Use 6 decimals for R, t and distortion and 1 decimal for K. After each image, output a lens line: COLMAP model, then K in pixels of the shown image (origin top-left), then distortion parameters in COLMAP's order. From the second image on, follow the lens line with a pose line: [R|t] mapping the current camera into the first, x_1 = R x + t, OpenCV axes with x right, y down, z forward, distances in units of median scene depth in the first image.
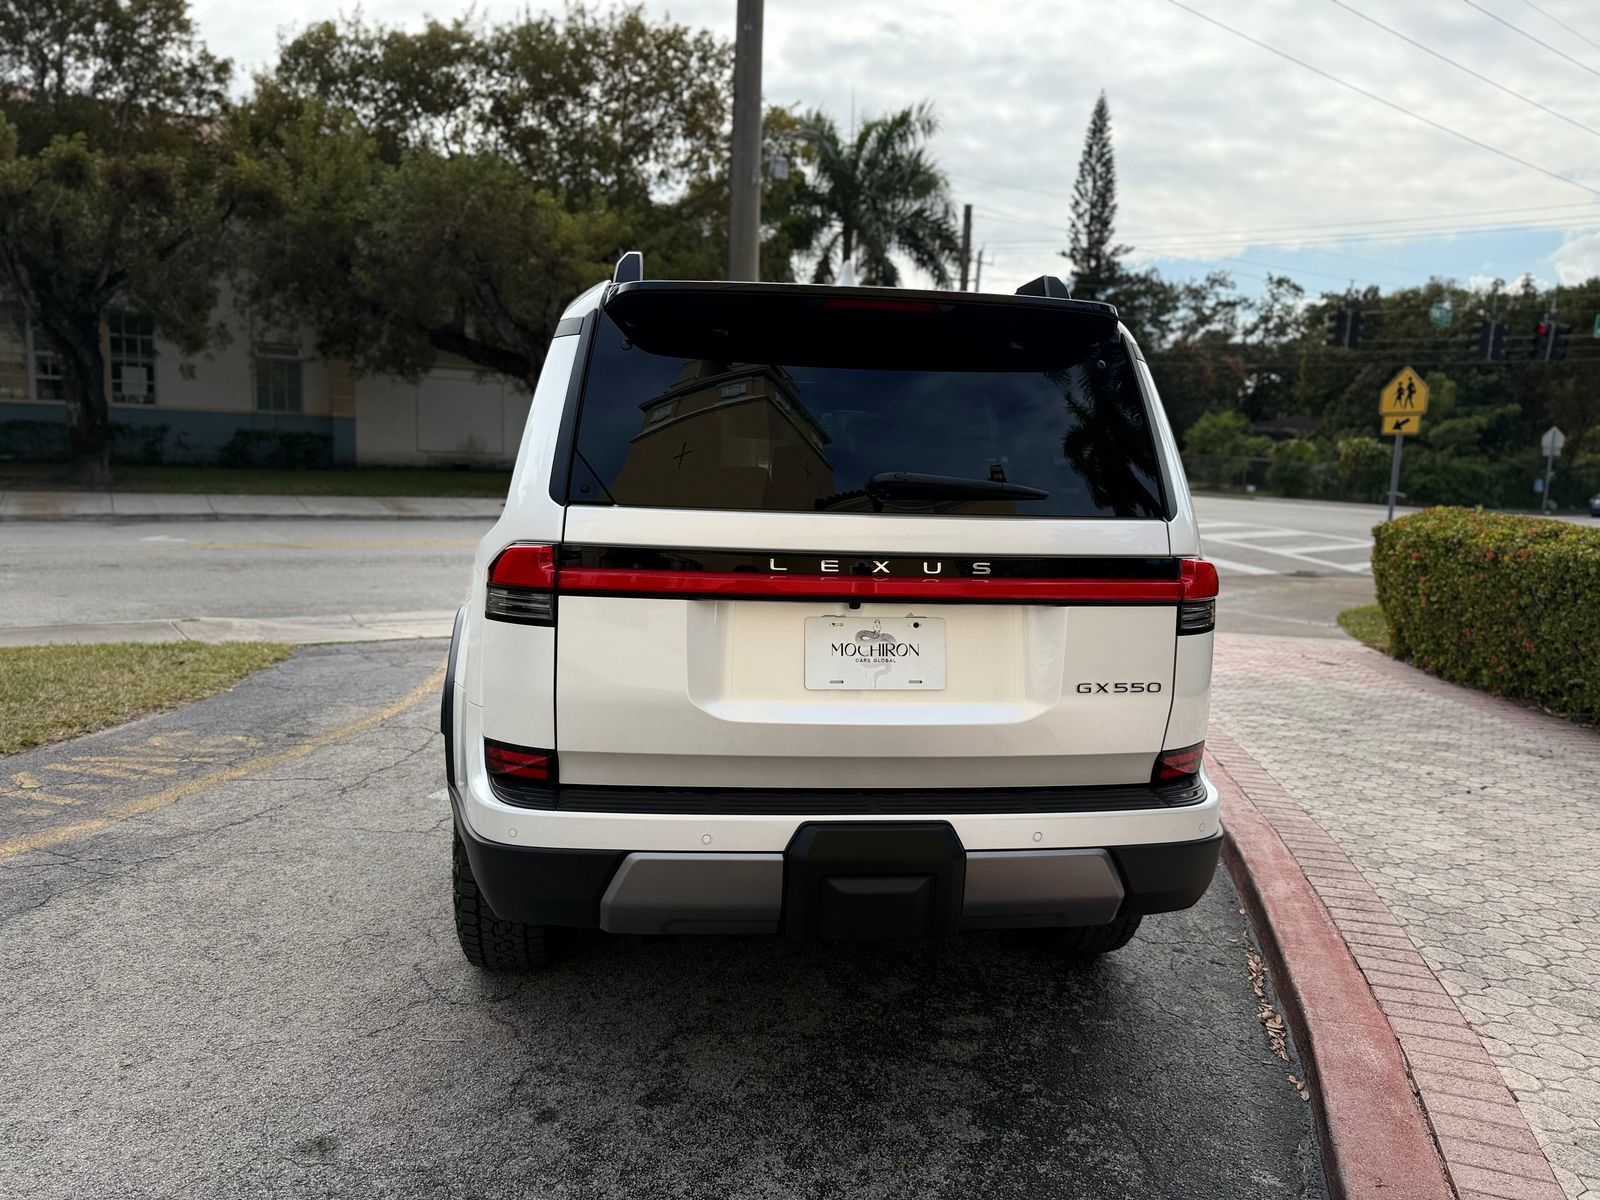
lens RADIAL K [[1134.8, 0, 796.1], [0, 1134.8, 595.2], [0, 0, 1]] dist [0.015843, -0.022636]
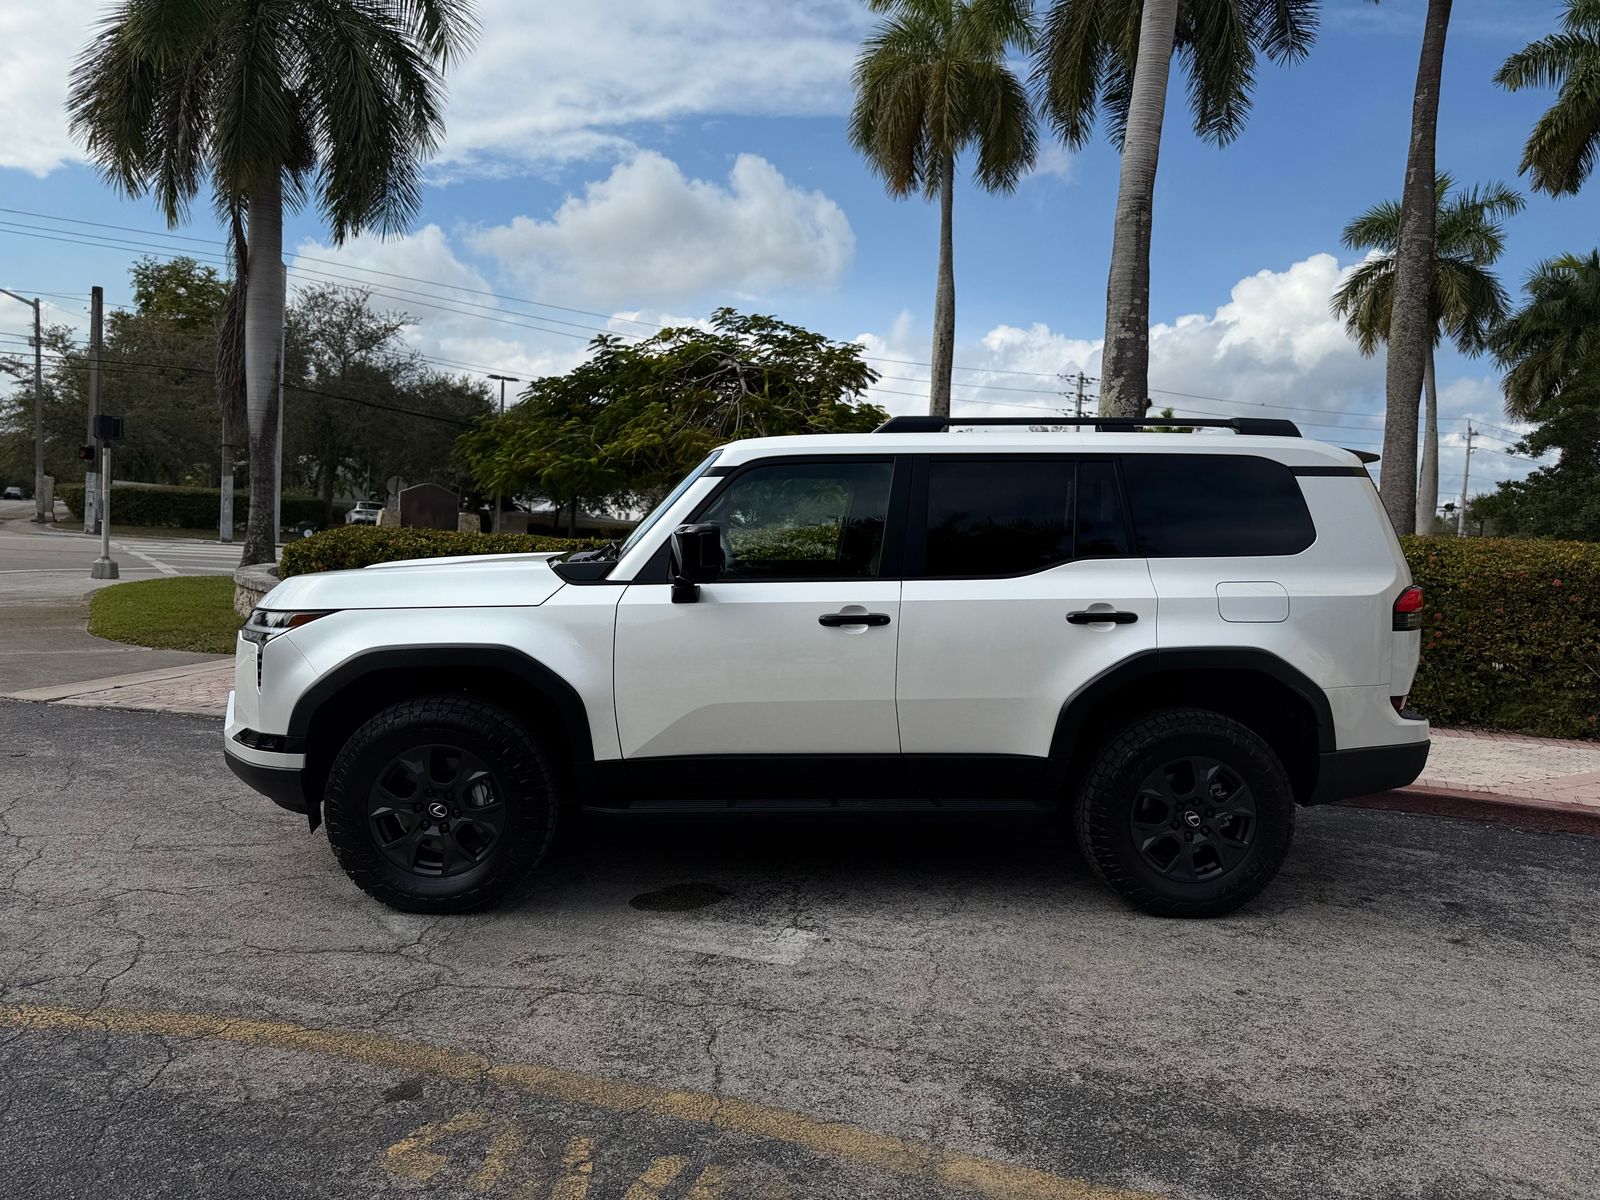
lens RADIAL K [[1134.8, 0, 803.5], [0, 1134.8, 593.2], [0, 0, 1]] dist [0.015843, -0.022636]
pose [[0.051452, -0.098395, 0.993816, -0.981948], [0.086796, 0.991810, 0.093703, -0.136434], [-0.994897, 0.081438, 0.059570, 0.843824]]
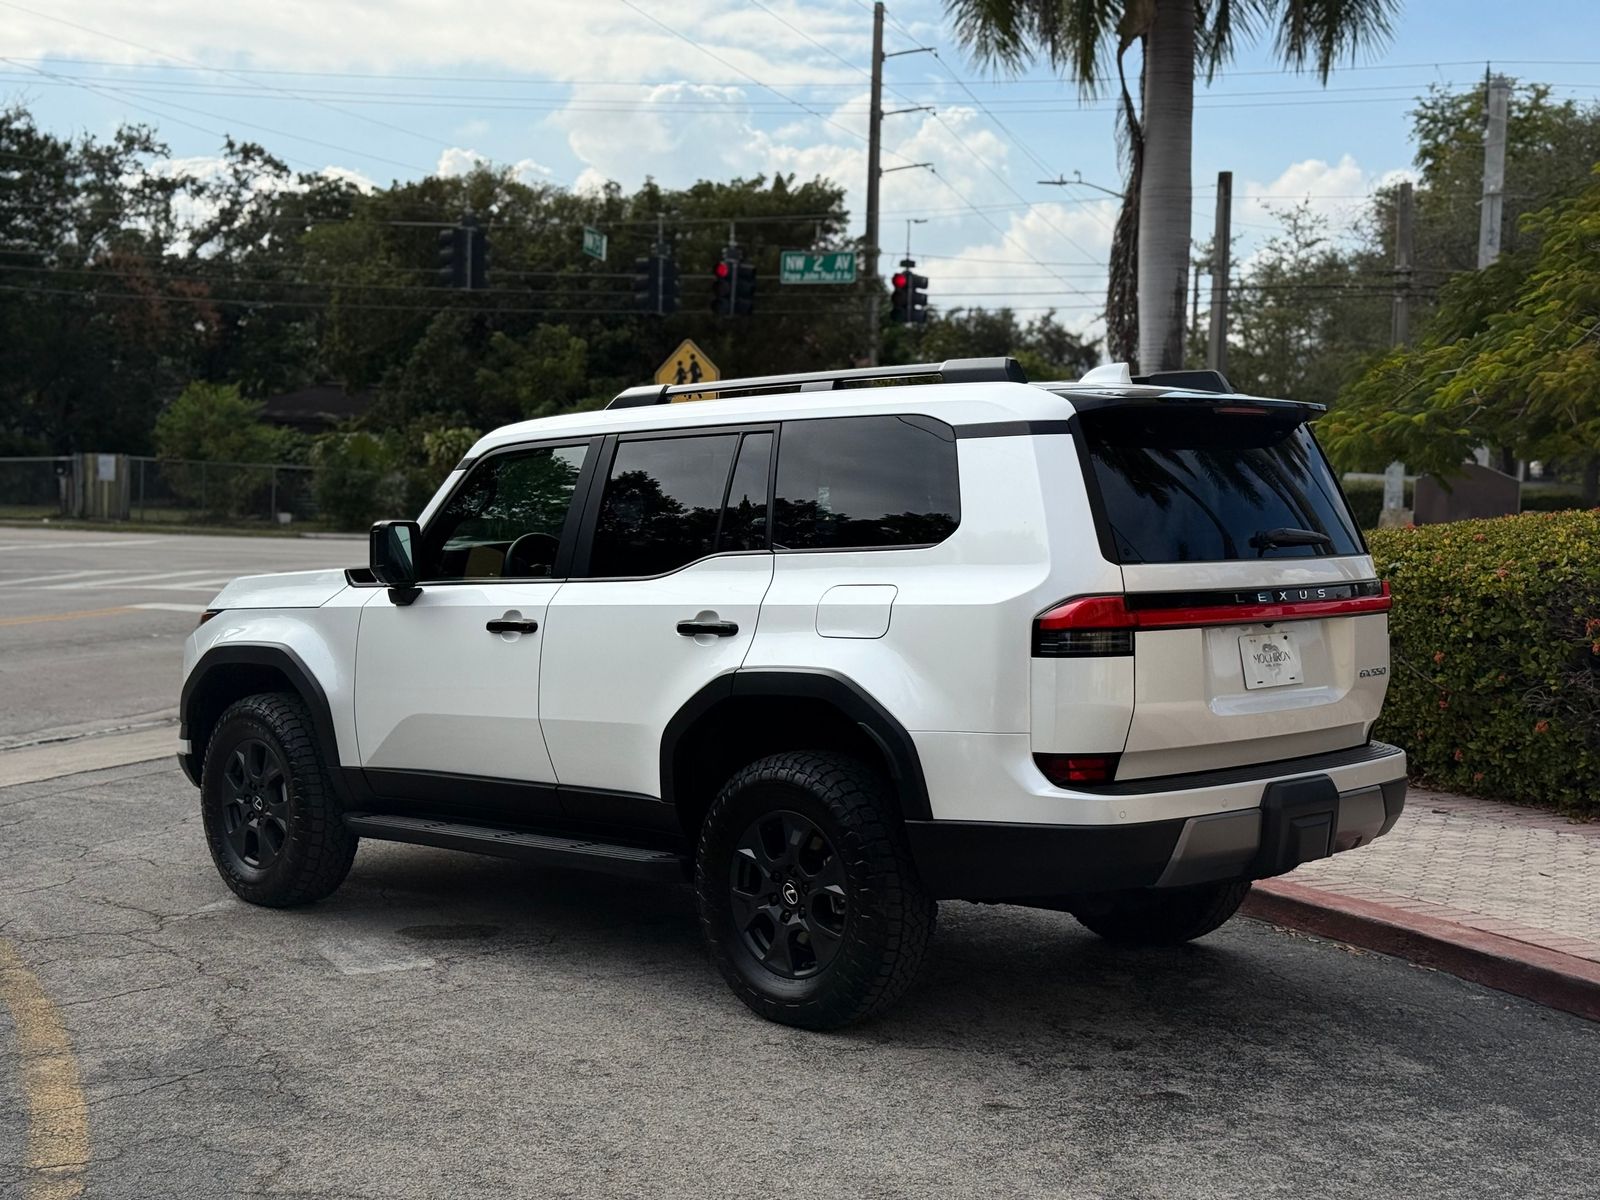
lens RADIAL K [[2221.6, 0, 806.4], [0, 2221.6, 602.8], [0, 0, 1]] dist [0.113307, 0.000000]
pose [[0.777209, -0.063062, 0.626074, -0.920667], [0.098212, 0.994929, -0.021706, -0.006510], [-0.621531, 0.078359, 0.779461, -0.345219]]
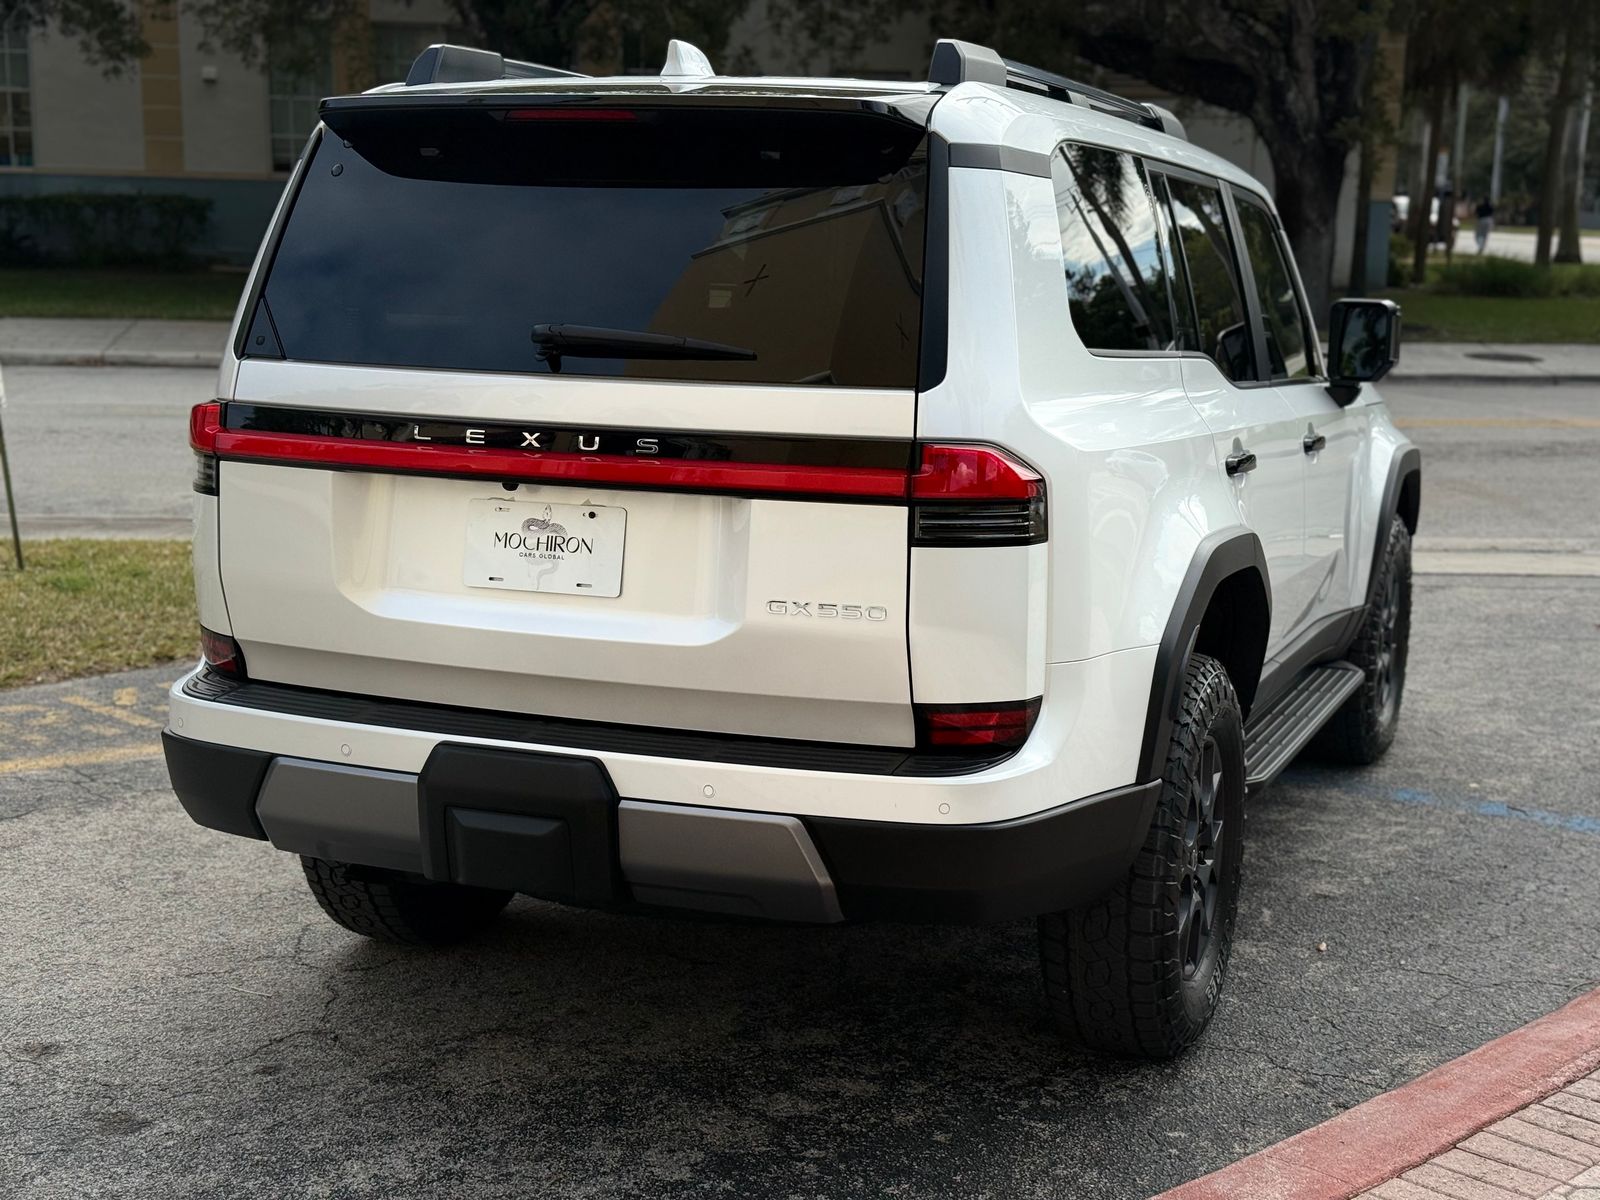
lens RADIAL K [[2221.6, 0, 804.0], [0, 2221.6, 617.8], [0, 0, 1]] dist [0.113307, 0.000000]
pose [[0.877001, 0.065124, -0.476055, 0.443357], [-0.046688, 0.997634, 0.050465, 0.005588], [0.478215, -0.022032, 0.877966, -0.139924]]
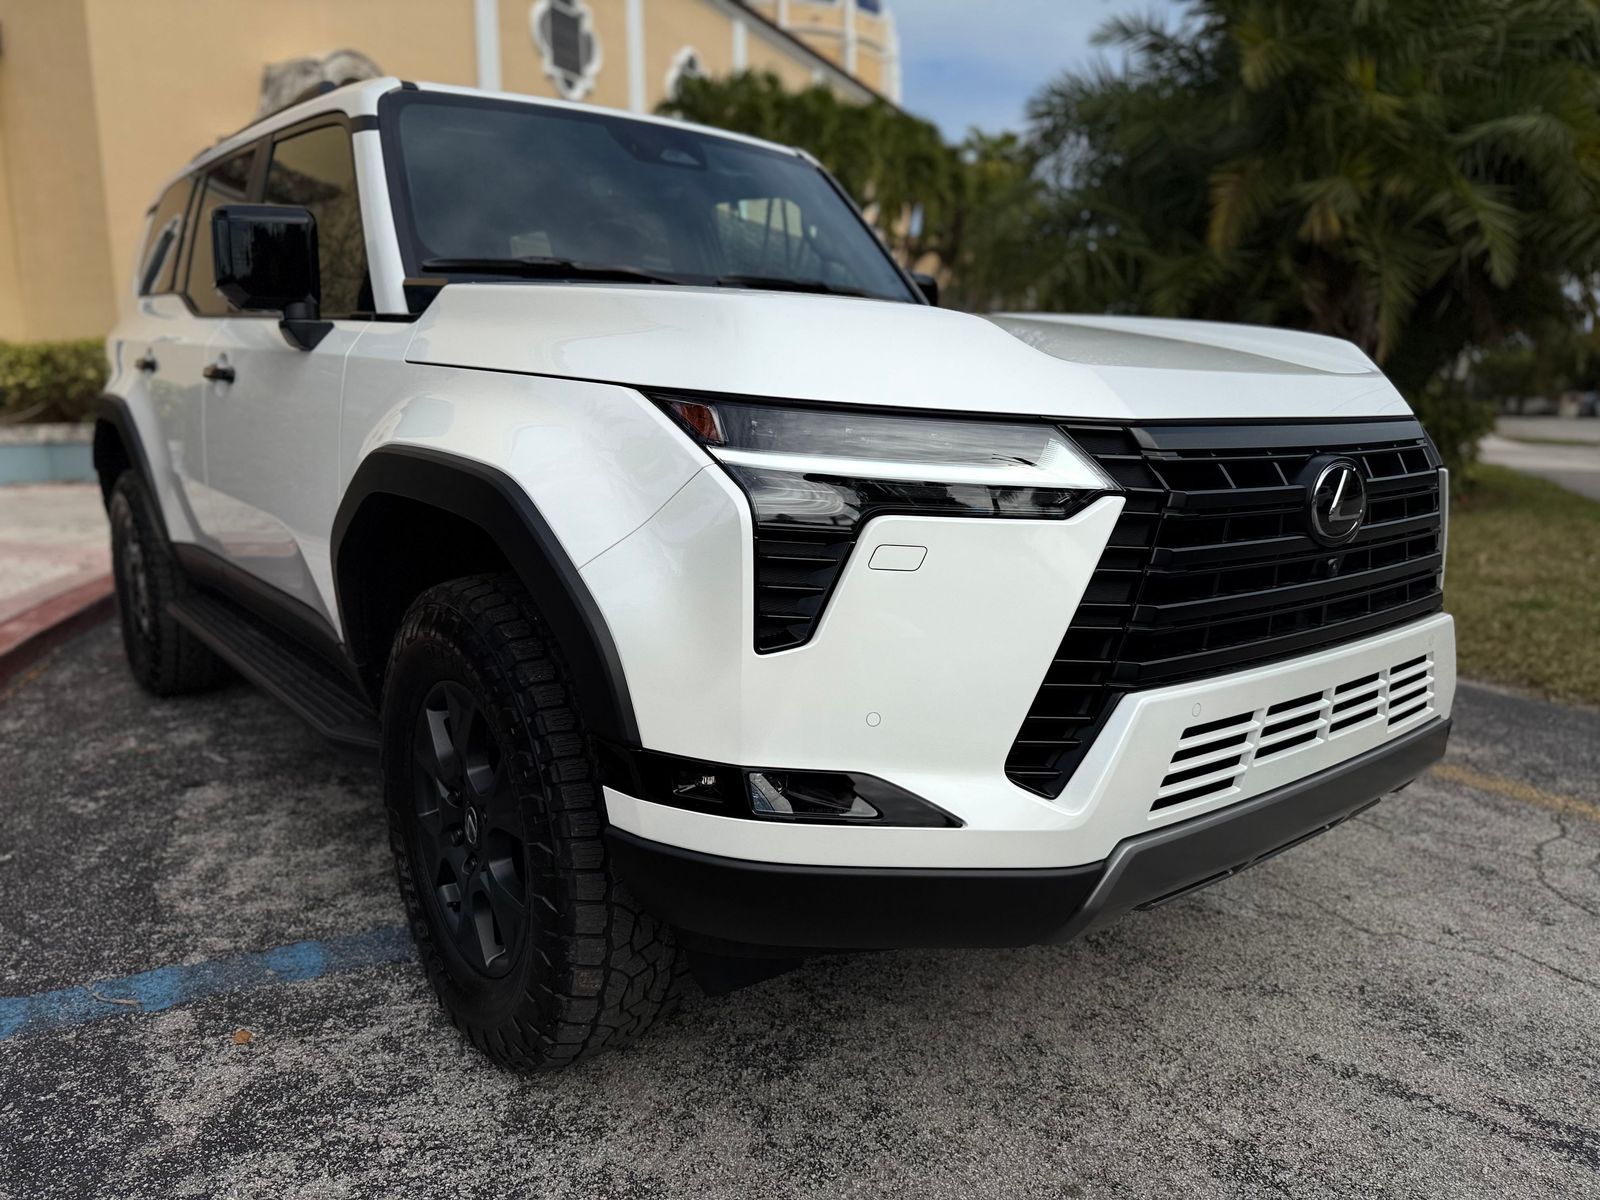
lens RADIAL K [[1134.8, 0, 789.5], [0, 1134.8, 606.2], [0, 0, 1]] dist [0.015843, -0.022636]
pose [[-0.848489, 0.056003, -0.526242, 0.209720], [-0.101649, 0.958623, 0.265911, -0.099540], [0.519360, 0.279115, -0.807688, 1.510729]]
